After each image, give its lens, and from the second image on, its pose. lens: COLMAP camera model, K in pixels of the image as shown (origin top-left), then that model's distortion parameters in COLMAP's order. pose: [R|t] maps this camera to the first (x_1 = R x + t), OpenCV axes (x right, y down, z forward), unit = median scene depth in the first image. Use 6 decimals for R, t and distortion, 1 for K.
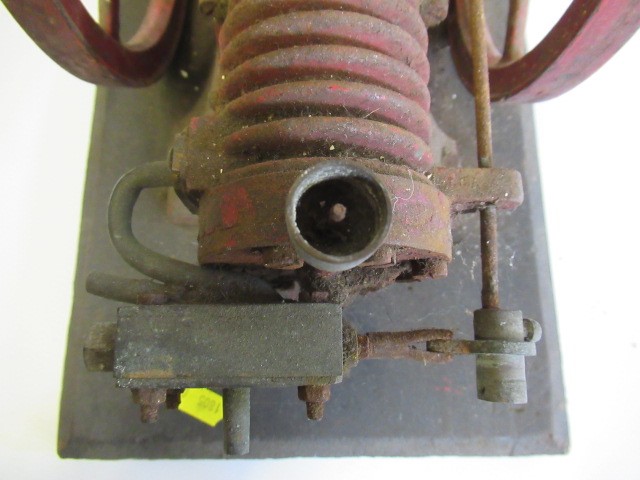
lens RADIAL K [[481.2, 0, 320.0], [0, 481.2, 240.0], [0, 0, 1]] dist [0.004586, 0.000179]
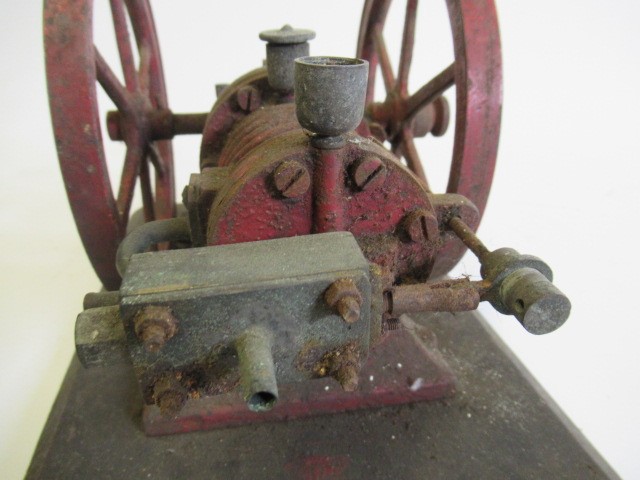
lens RADIAL K [[481.2, 0, 320.0], [0, 481.2, 240.0], [0, 0, 1]] dist [0.004586, 0.000179]
pose [[0.982827, -0.106590, 0.150629, -0.187066], [0.184164, 0.617798, -0.764467, 0.957256], [-0.011574, 0.779079, 0.626819, 0.359870]]
